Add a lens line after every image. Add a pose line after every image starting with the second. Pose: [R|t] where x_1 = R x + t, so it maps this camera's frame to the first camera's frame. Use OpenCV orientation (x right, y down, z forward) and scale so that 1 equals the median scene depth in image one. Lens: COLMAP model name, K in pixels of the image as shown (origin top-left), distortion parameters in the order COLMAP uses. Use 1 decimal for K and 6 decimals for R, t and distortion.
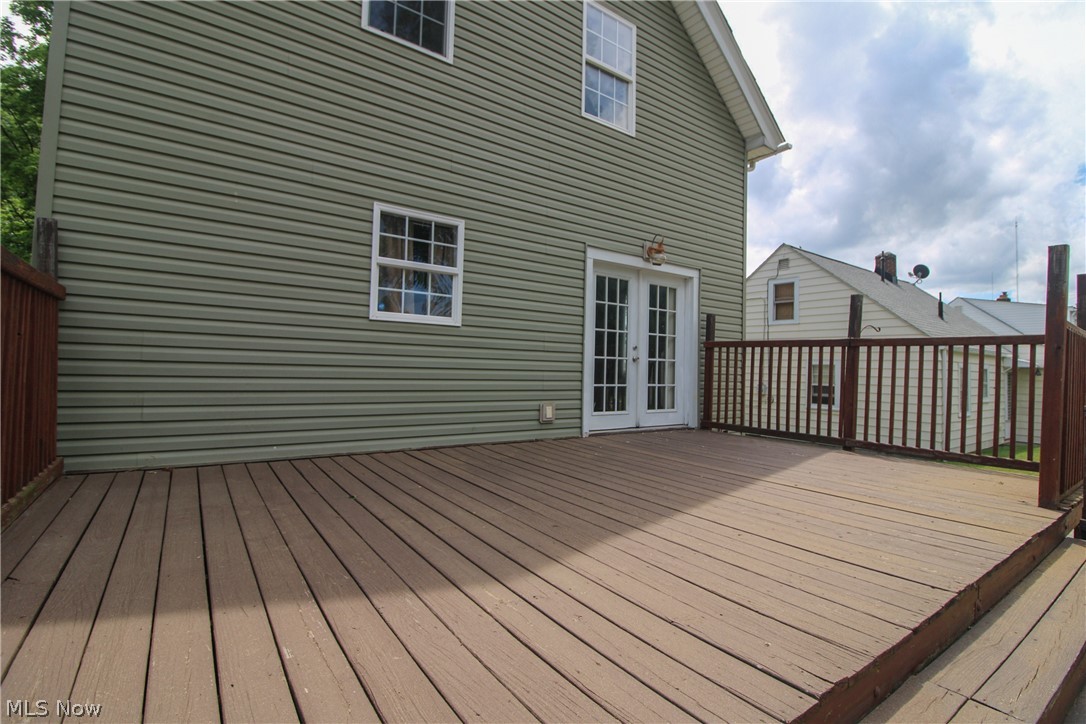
lens RADIAL K [[507.3, 0, 550.4], [0, 507.3, 361.0], [0, 0, 1]] dist [-0.016658, -0.001174]
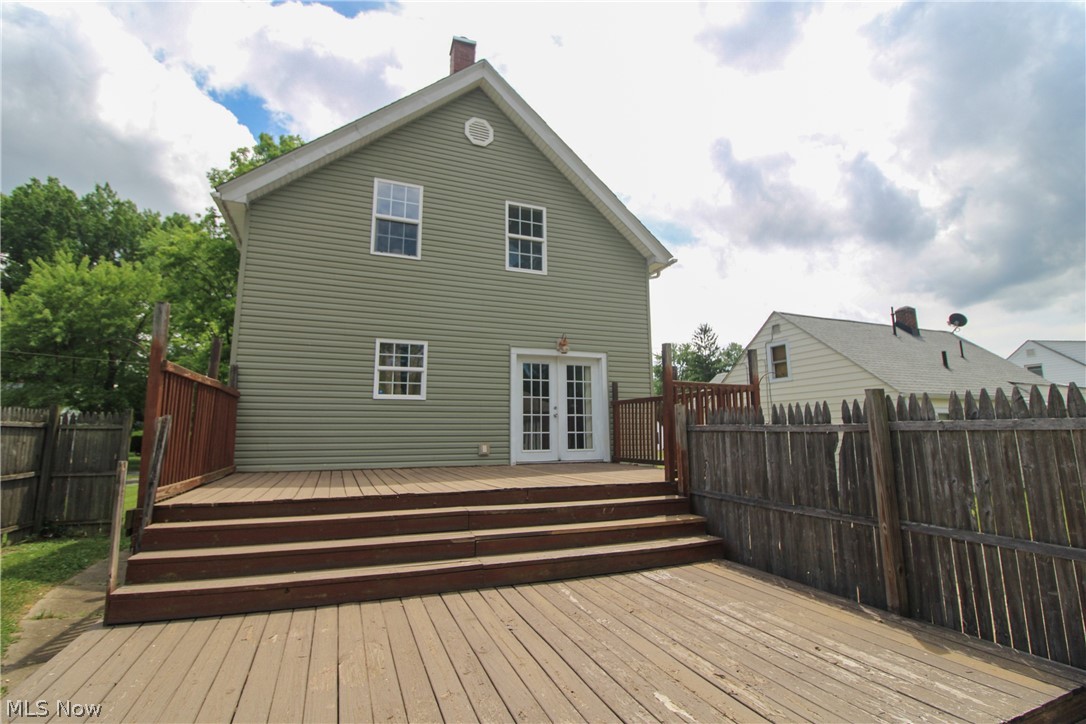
lens RADIAL K [[507.3, 0, 545.5], [0, 507.3, 361.5], [0, 0, 1]] dist [-0.016658, -0.001174]
pose [[0.972207, -0.067775, -0.224097, 0.486300], [0.036707, 0.989471, -0.140002, 0.048336], [0.231226, 0.127885, 0.964458, -0.490304]]
